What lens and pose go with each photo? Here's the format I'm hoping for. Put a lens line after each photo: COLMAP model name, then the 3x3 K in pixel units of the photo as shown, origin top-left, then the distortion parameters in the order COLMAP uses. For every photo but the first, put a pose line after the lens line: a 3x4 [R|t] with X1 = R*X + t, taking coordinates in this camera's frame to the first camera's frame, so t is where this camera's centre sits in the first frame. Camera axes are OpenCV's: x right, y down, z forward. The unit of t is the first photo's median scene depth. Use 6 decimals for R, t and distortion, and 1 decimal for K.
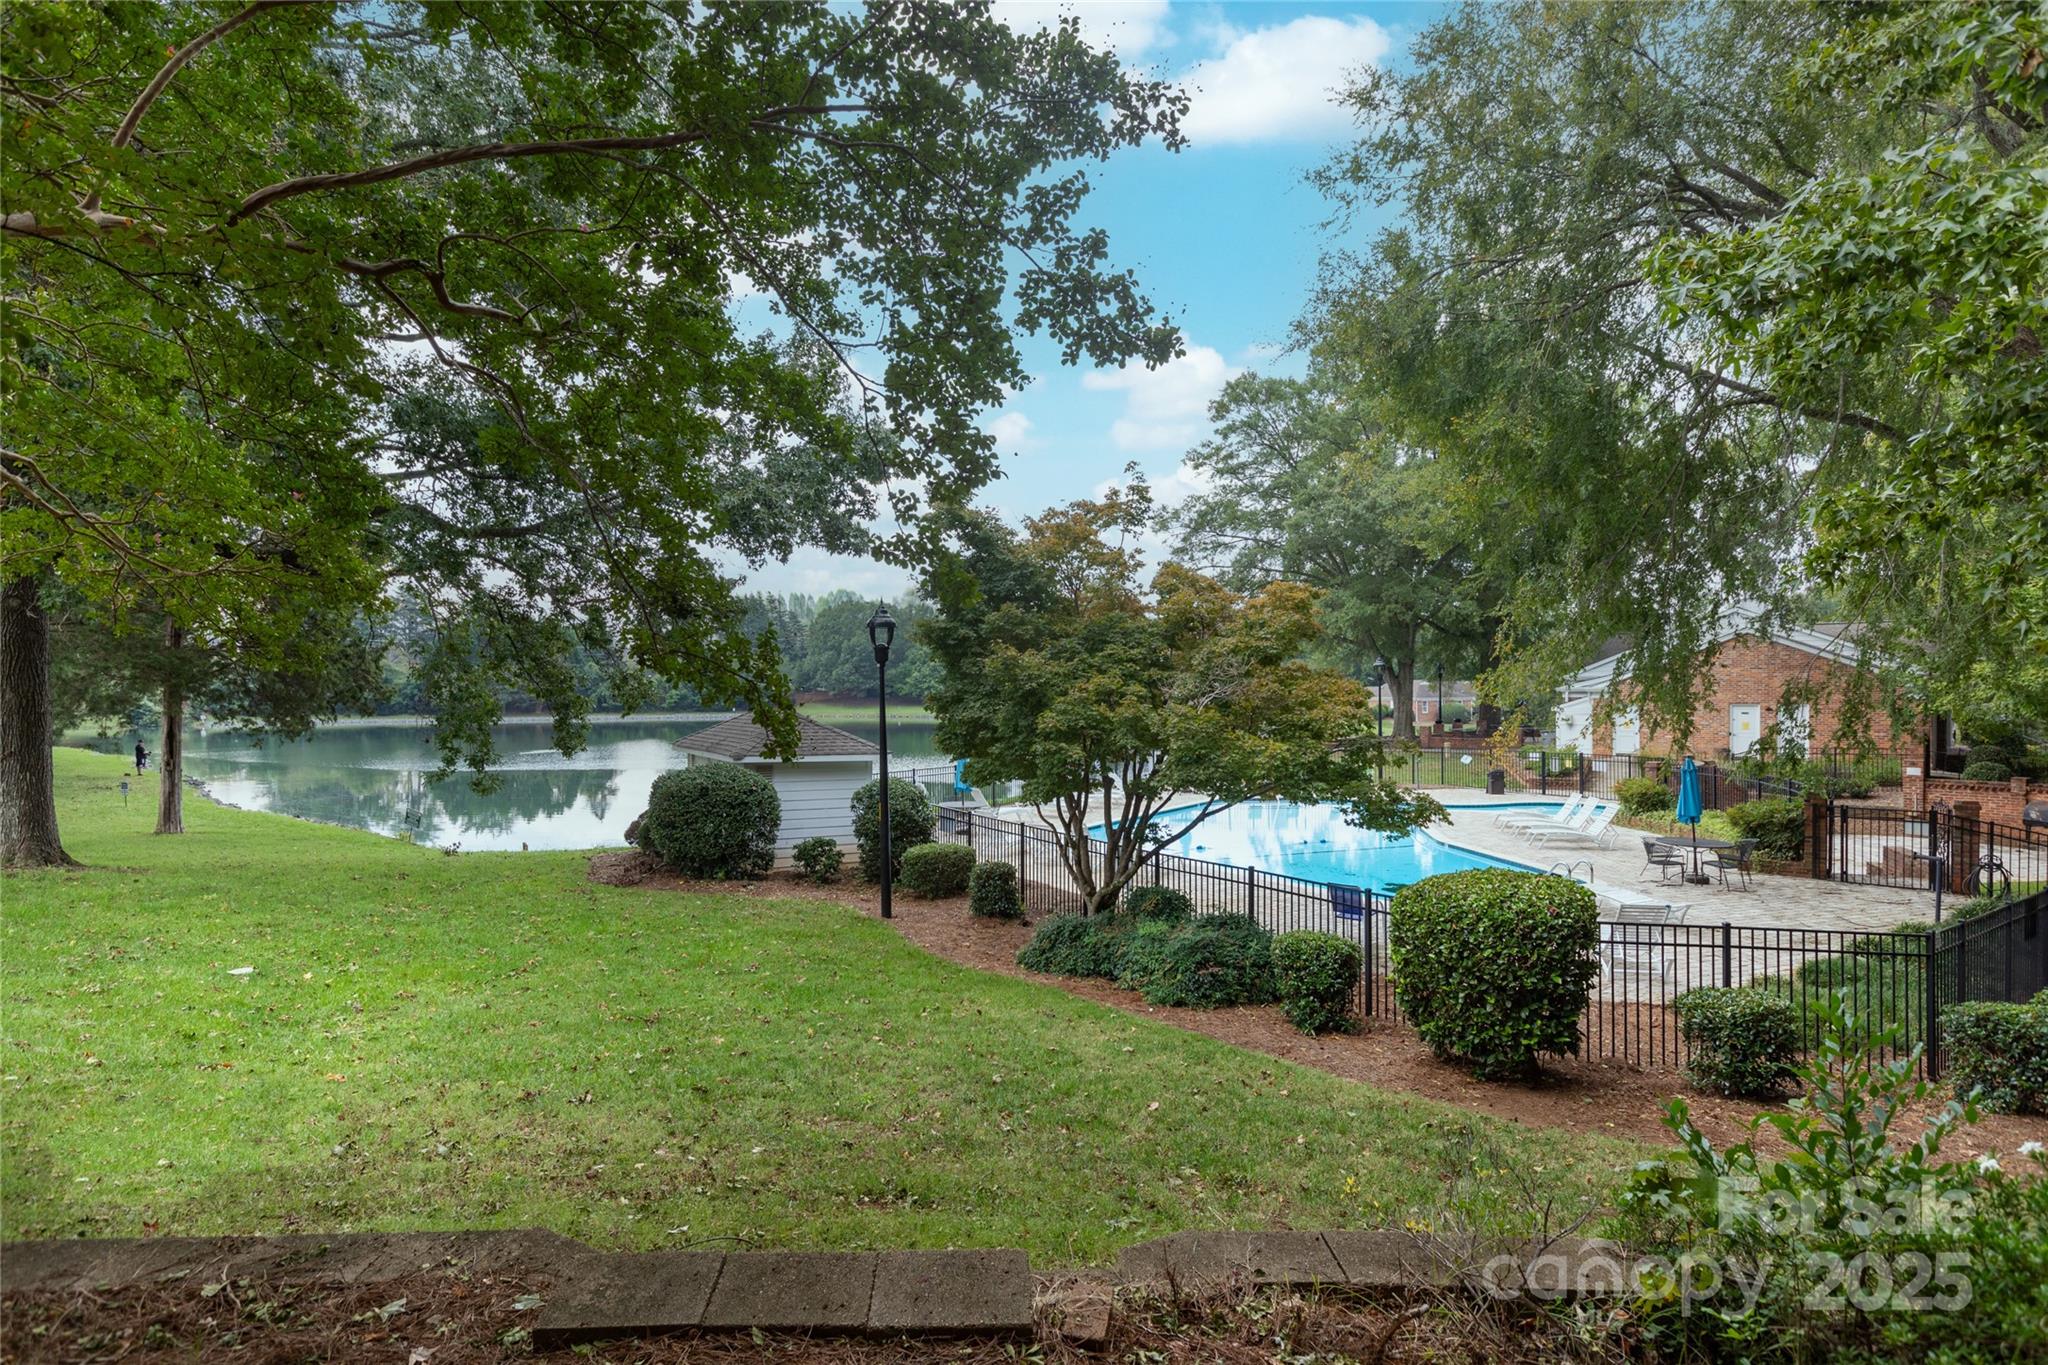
lens RADIAL K [[1119.3, 0, 1024.0], [0, 1119.3, 682.5], [0, 0, 1]] dist [0.001367, -0.000070]
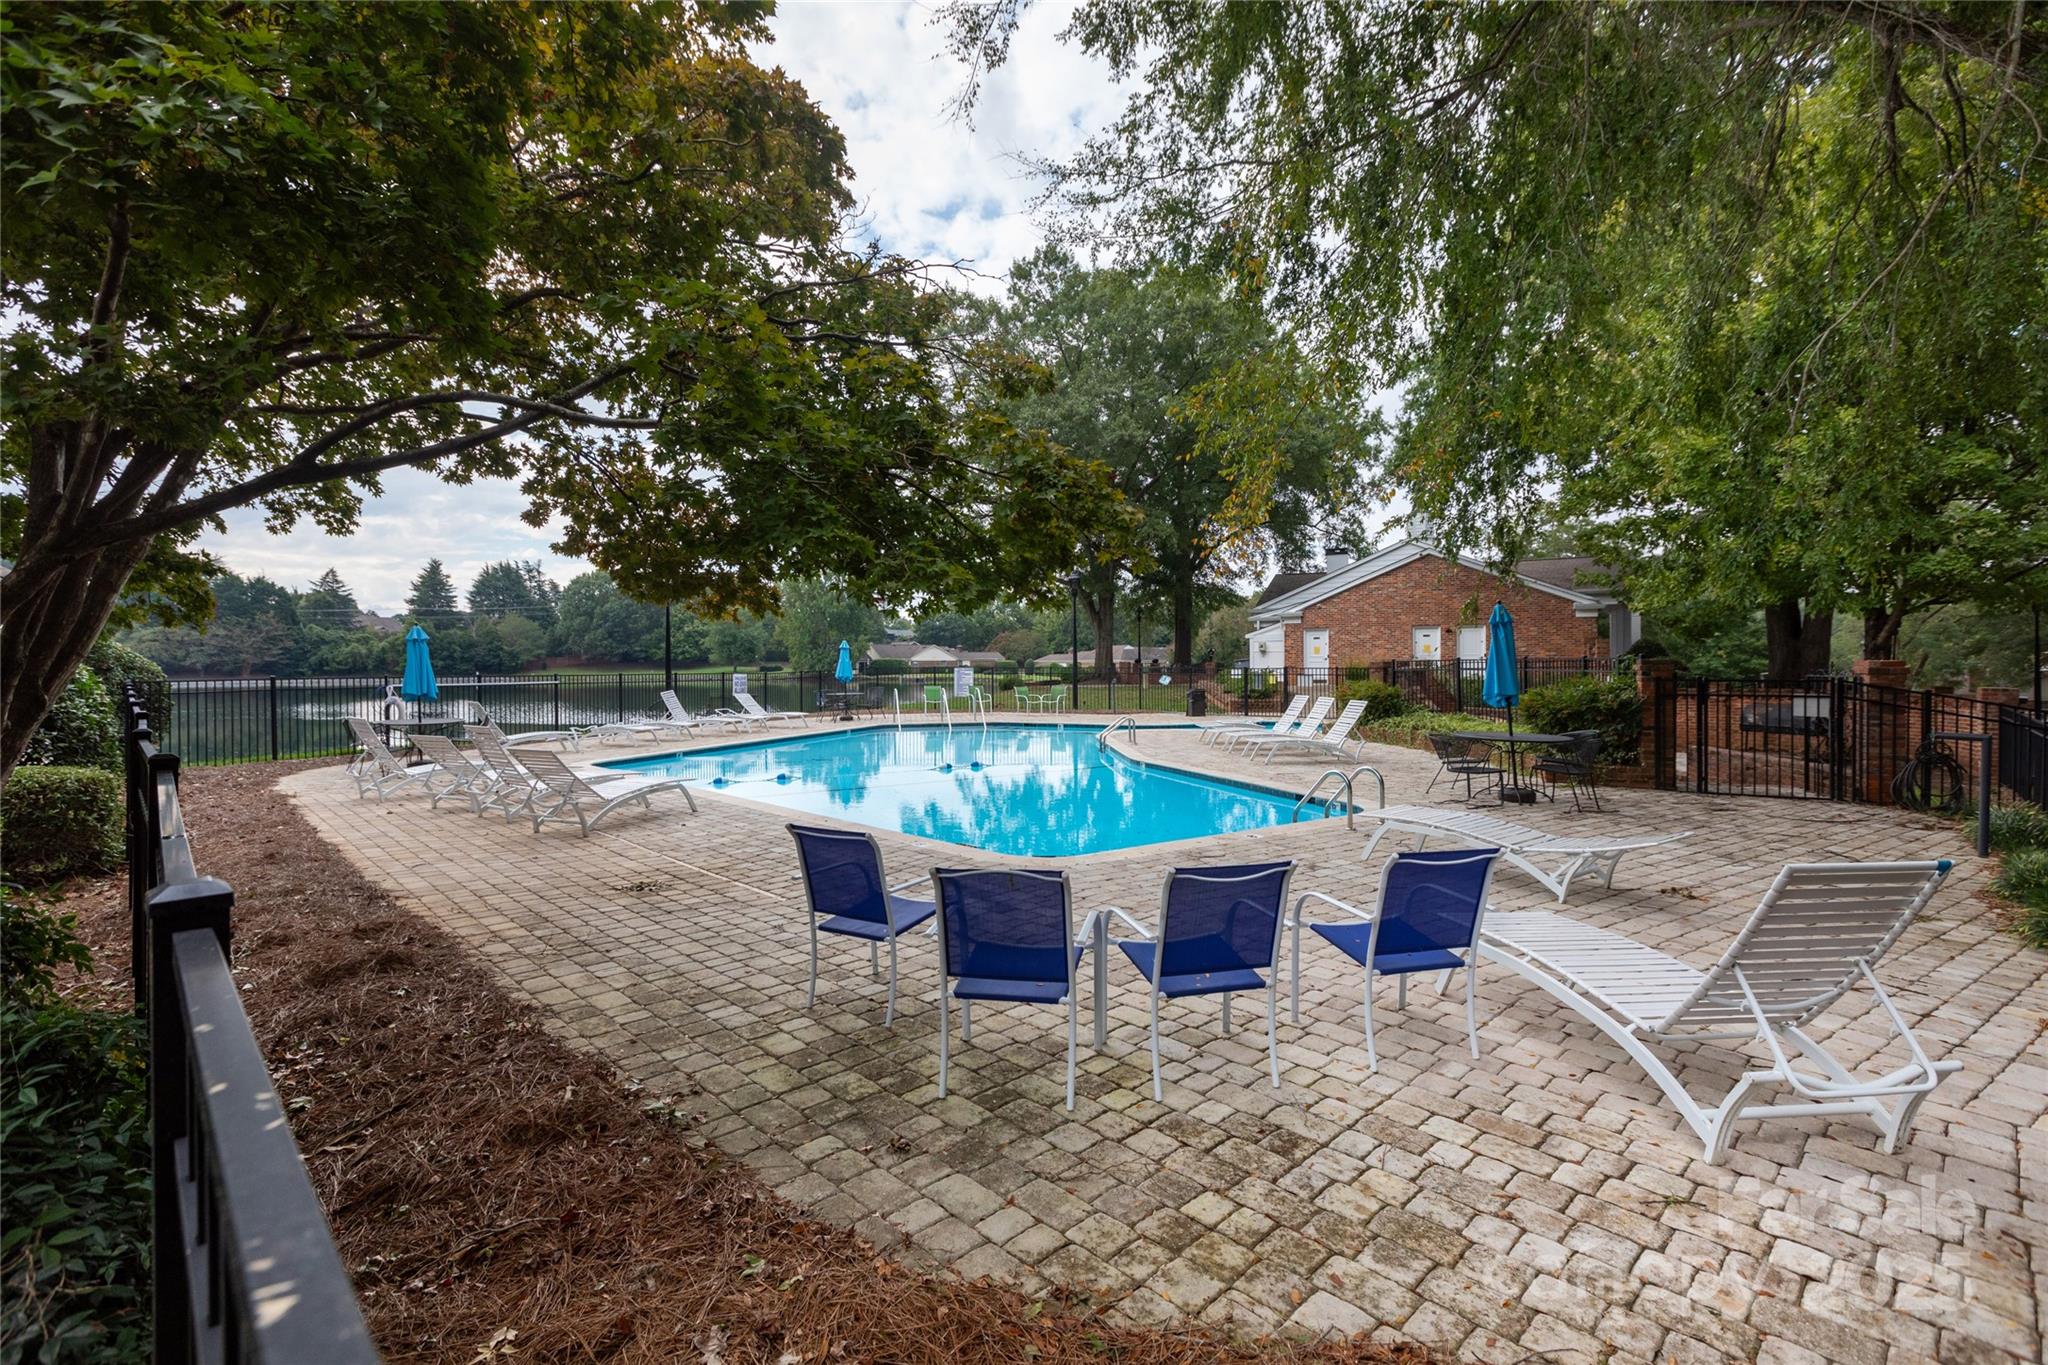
lens RADIAL K [[957.9, 0, 1024.0], [0, 957.9, 682.5], [0, 0, 1]] dist [0.000335, 0.000094]
pose [[0.971722, -0.004091, 0.236091, 0.121453], [-0.002640, 0.999599, 0.028190, 0.059541], [-0.236112, -0.028016, 0.971322, 0.330061]]
